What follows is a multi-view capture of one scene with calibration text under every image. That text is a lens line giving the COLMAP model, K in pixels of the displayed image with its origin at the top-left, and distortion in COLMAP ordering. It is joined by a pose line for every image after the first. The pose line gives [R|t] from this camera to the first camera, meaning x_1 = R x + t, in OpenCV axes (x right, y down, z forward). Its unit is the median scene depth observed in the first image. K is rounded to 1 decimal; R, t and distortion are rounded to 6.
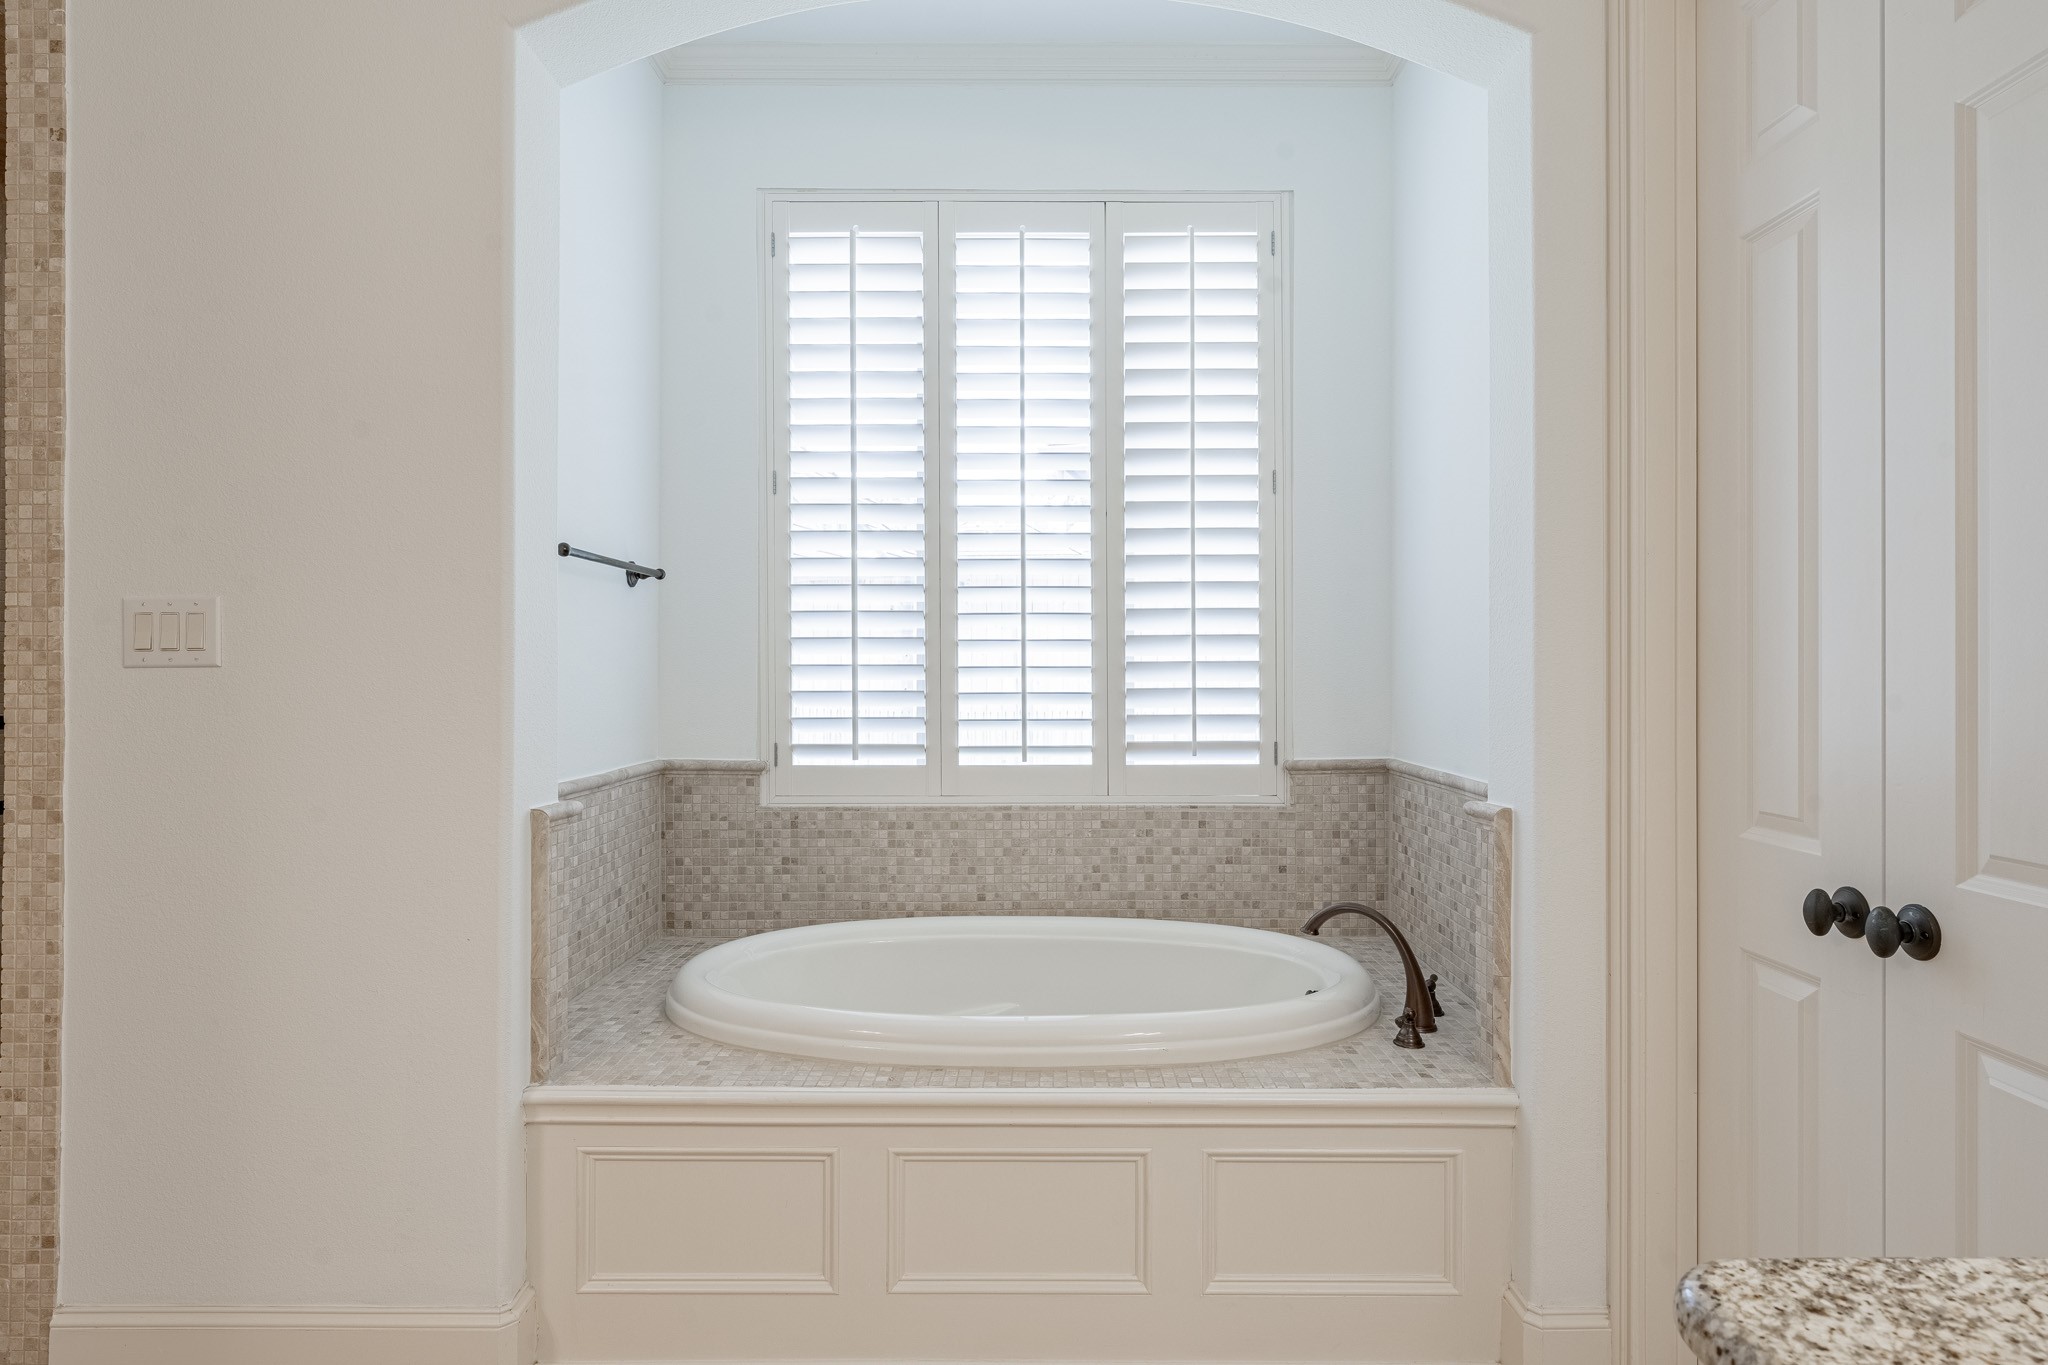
lens RADIAL K [[1036.5, 0, 1021.4], [0, 1036.5, 678.5], [0, 0, 1]] dist [-0.000091, 0.000116]
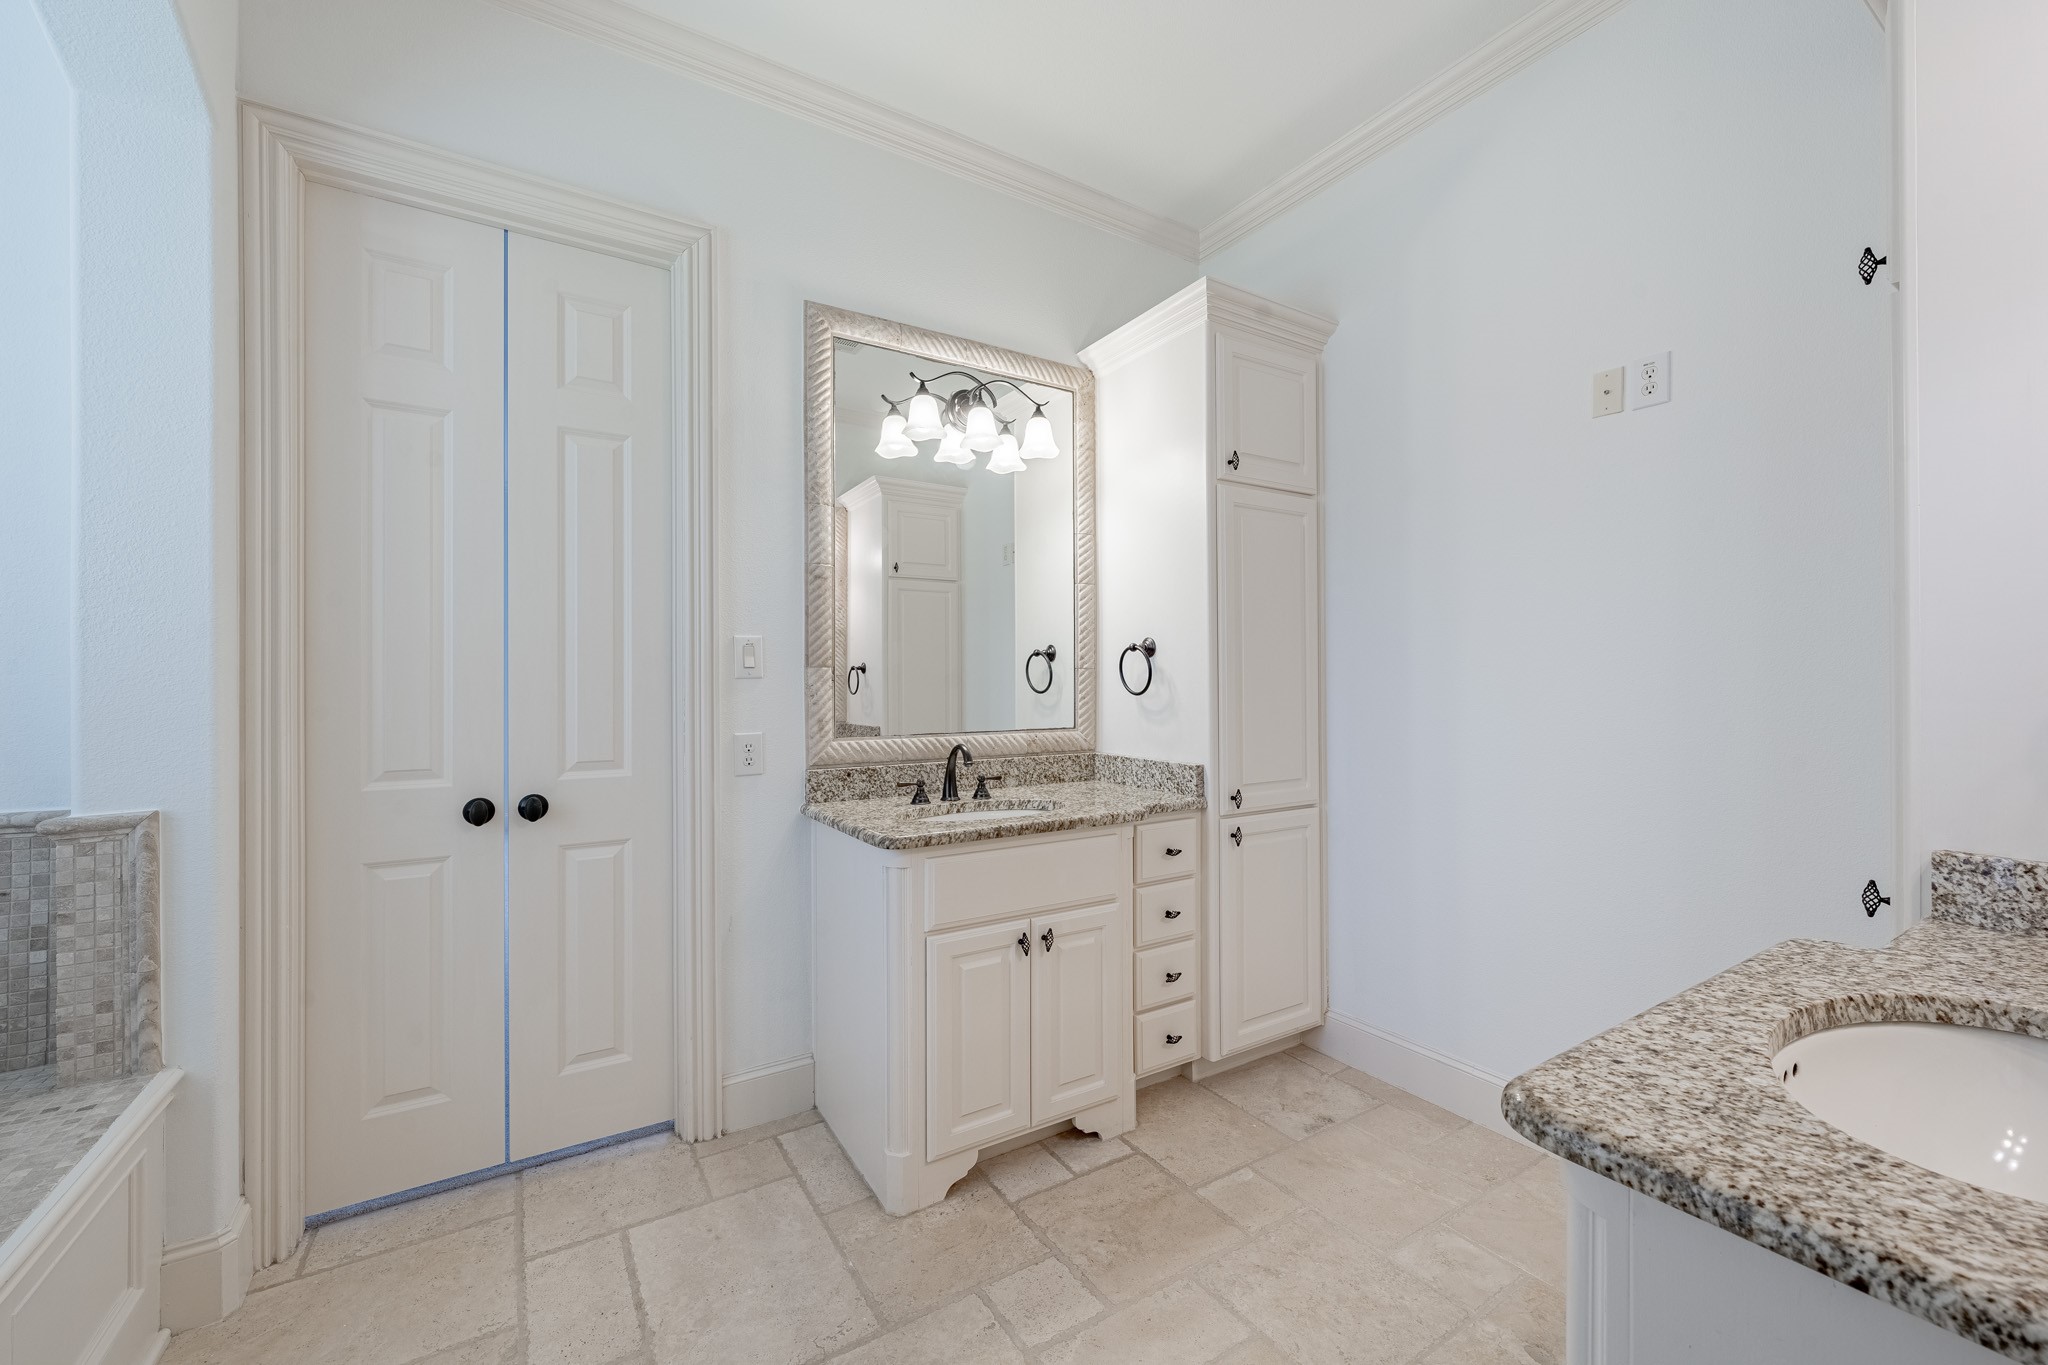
lens RADIAL K [[802.1, 0, 1024.3], [0, 802.1, 685.1], [0, 0, 1]] dist [-0.000414, -0.000795]
pose [[-0.523600, 0.004316, 0.851953, -0.896532], [0.003289, 0.999990, -0.003044, 0.004308], [-0.851958, 0.001208, -0.523609, 0.864193]]
